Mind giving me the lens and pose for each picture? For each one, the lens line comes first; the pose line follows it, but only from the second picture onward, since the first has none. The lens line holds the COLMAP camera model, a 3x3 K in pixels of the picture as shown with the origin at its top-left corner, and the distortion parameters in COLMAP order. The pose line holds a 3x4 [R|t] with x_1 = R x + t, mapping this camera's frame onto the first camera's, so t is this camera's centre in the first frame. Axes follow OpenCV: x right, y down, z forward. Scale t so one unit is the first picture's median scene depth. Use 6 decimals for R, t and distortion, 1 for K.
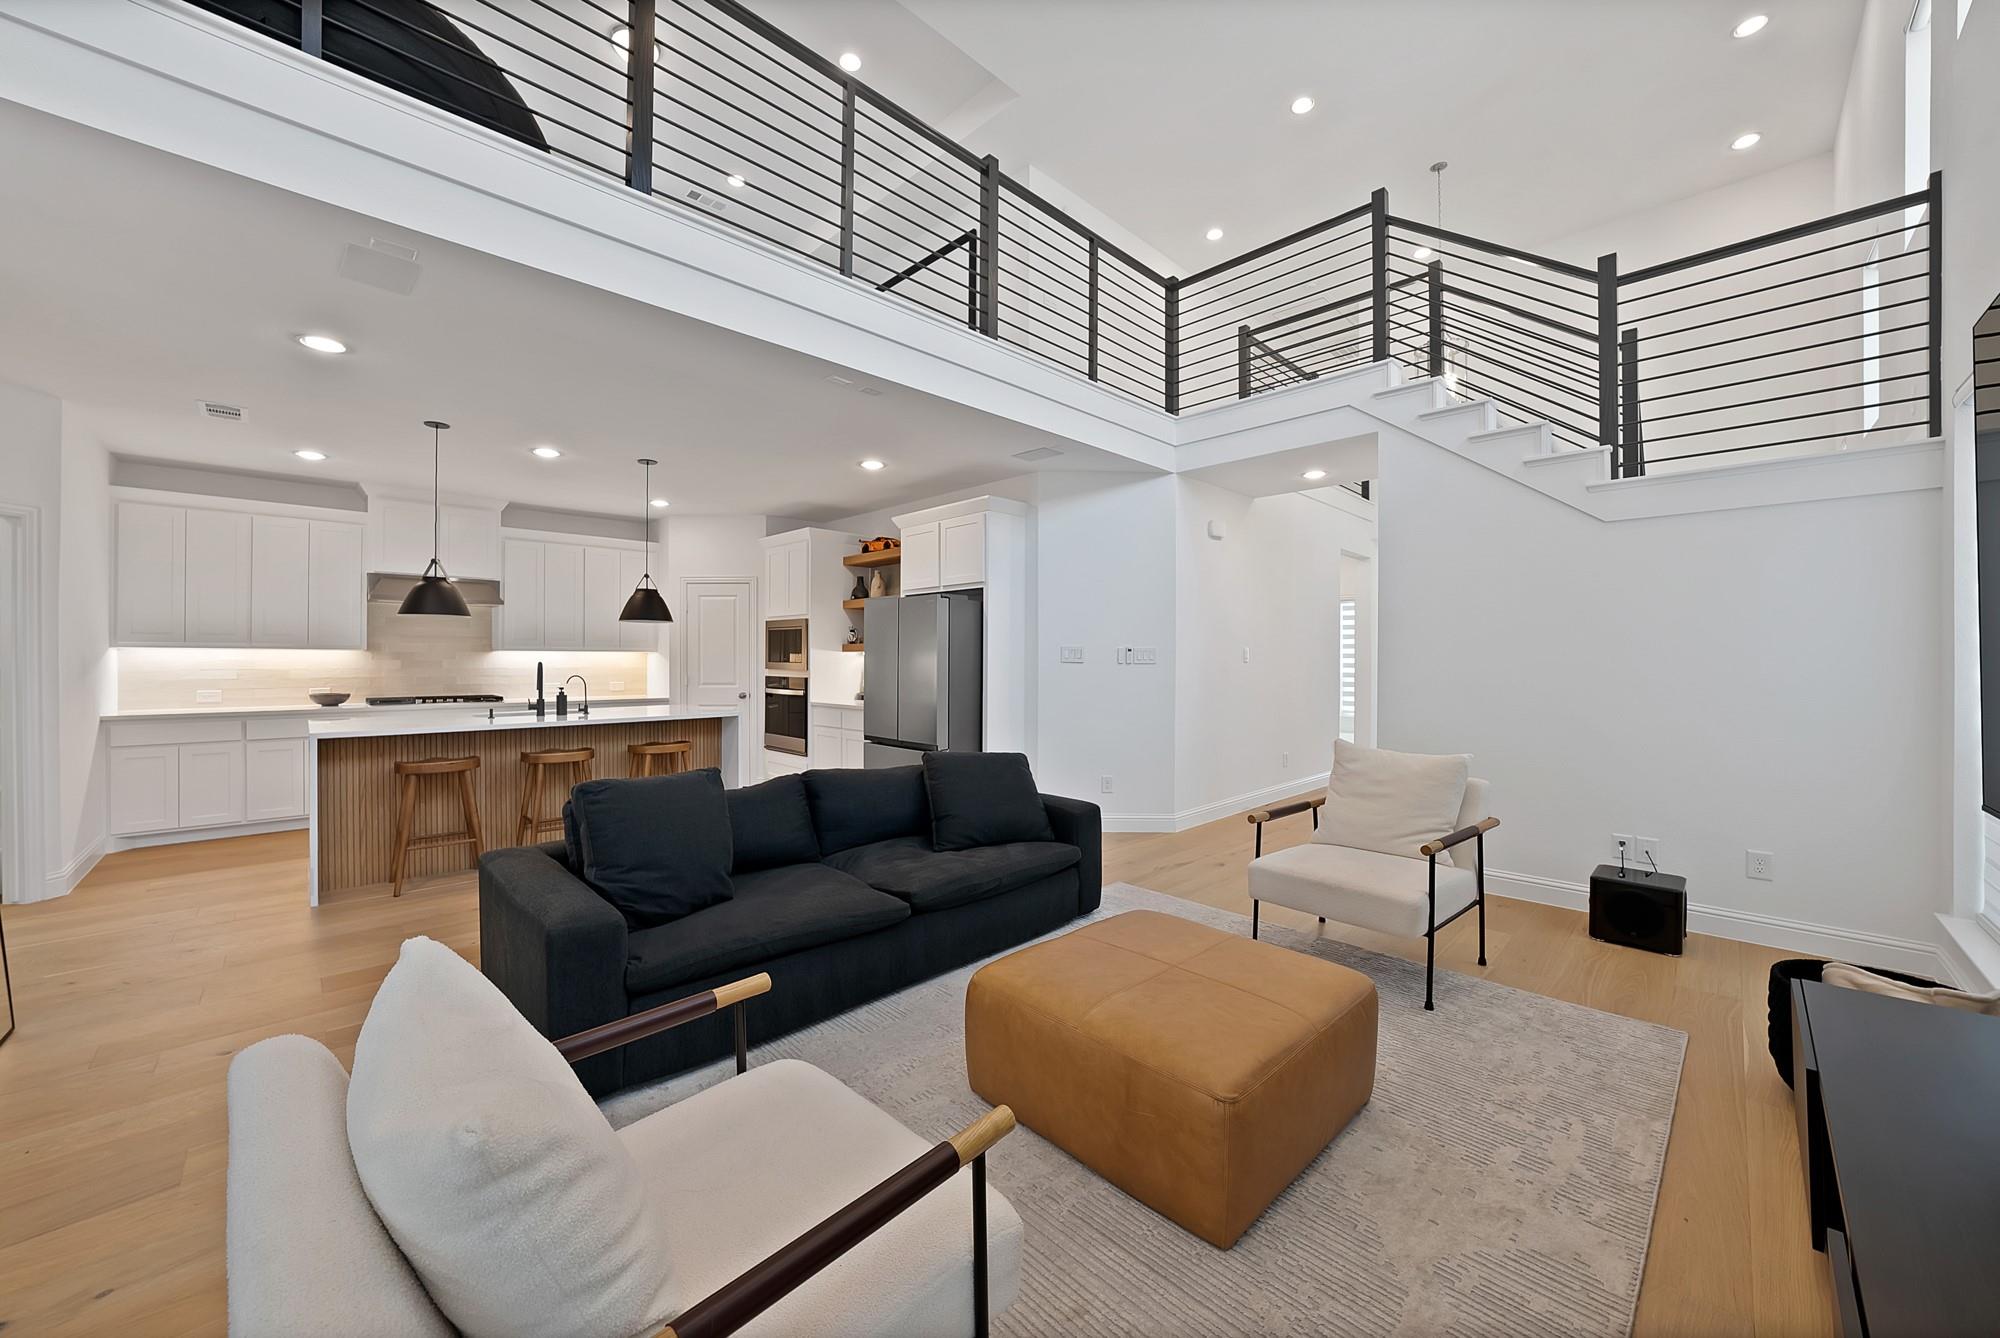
lens RADIAL K [[728.9, 0, 997.0], [0, 728.9, 663.6], [0, 0, 1]] dist [-0.001842, -0.000028]
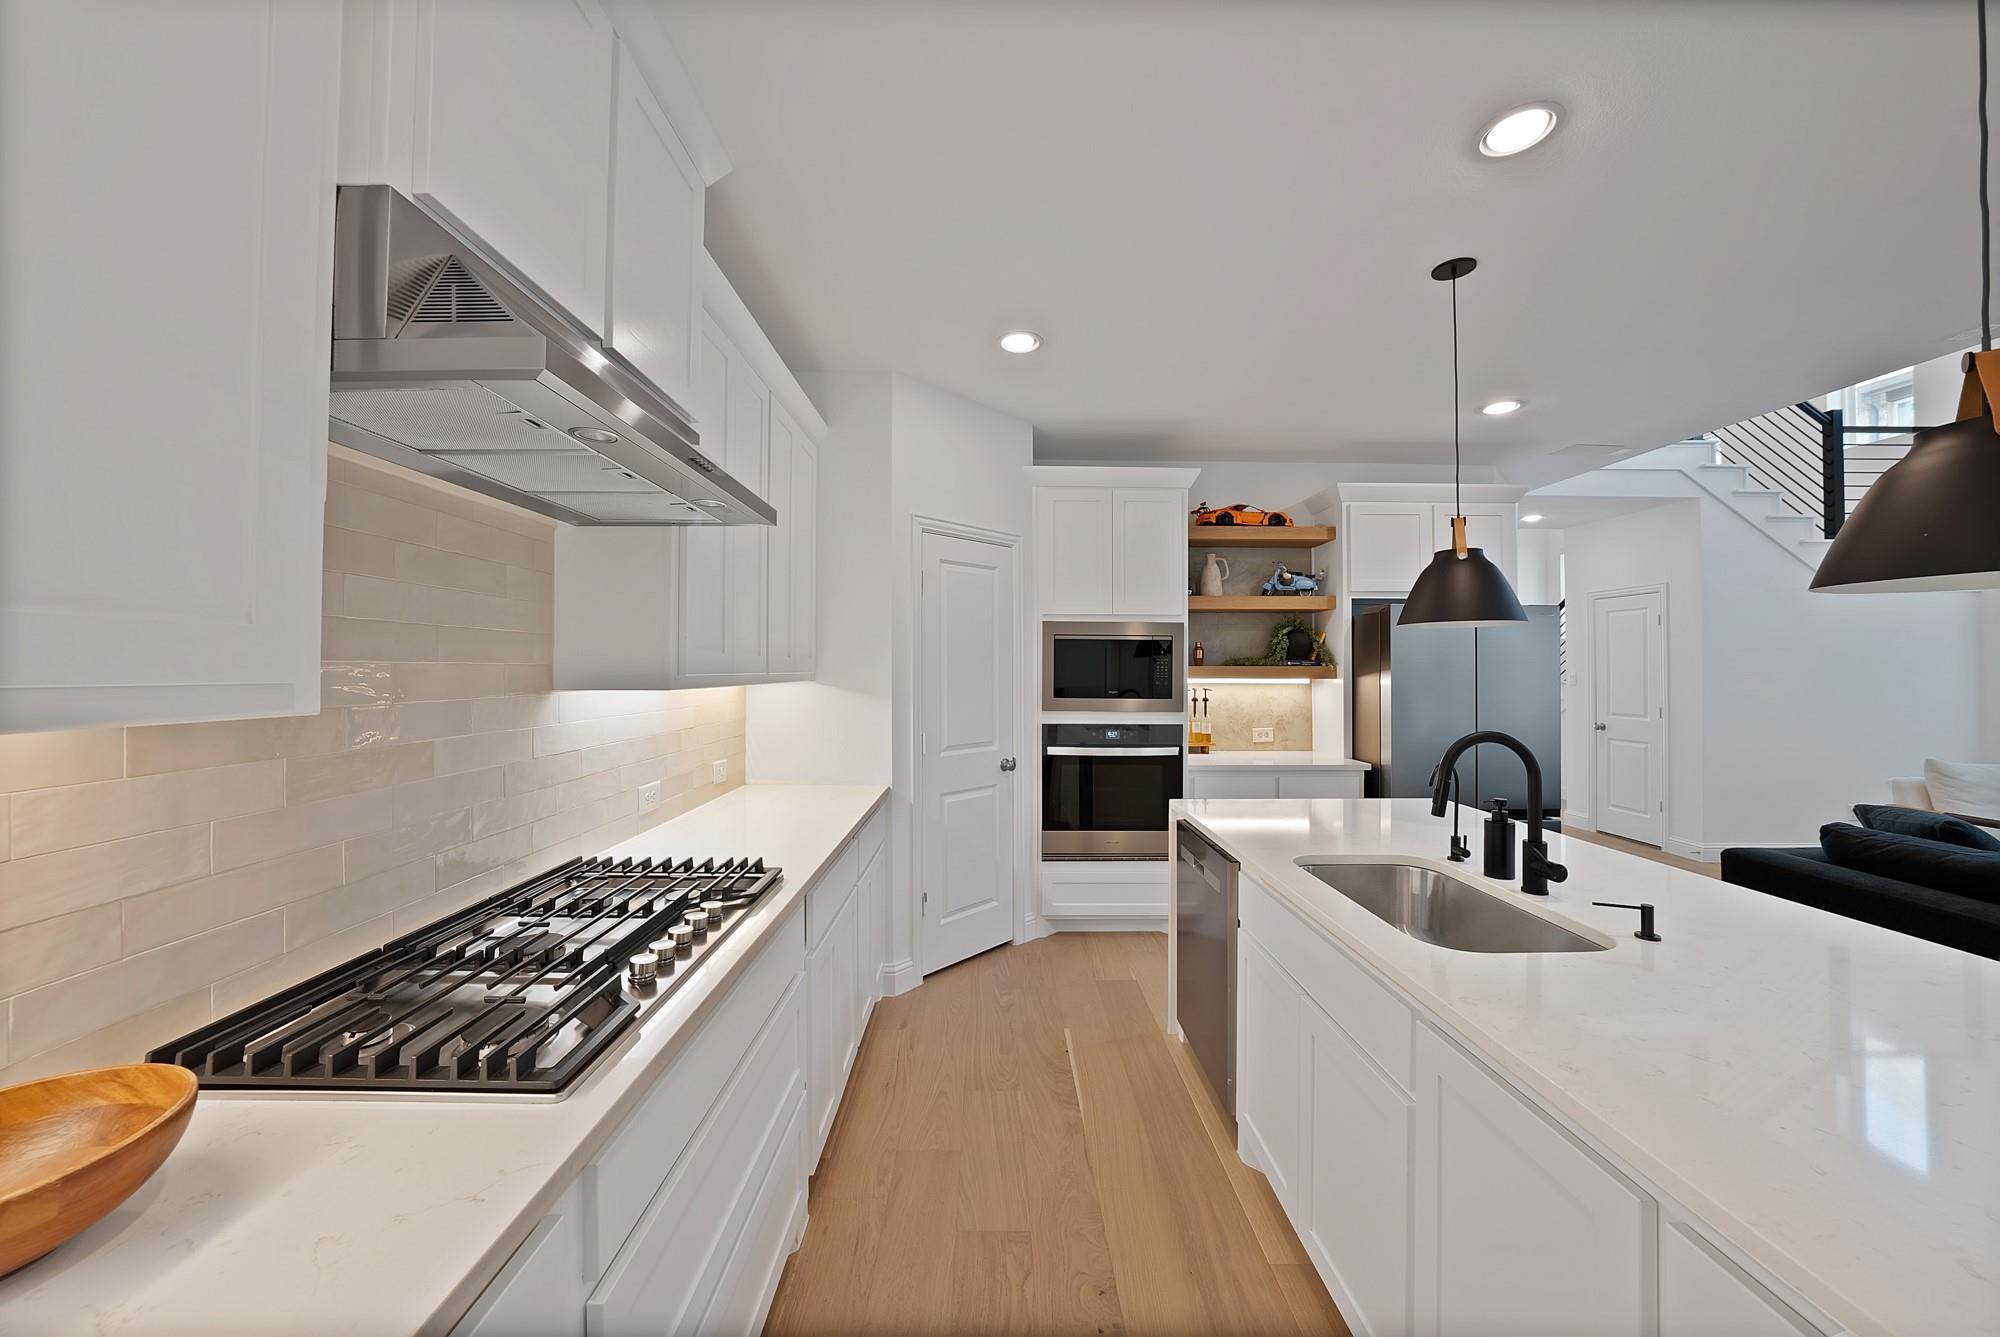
lens RADIAL K [[728.9, 0, 997.0], [0, 728.9, 663.1], [0, 0, 1]] dist [-0.001842, -0.000028]
pose [[0.689266, 0.005359, 0.724489, -0.736489], [-0.001714, 0.999982, -0.005765, -0.025041], [-0.724507, 0.002732, 0.689263, 0.661286]]
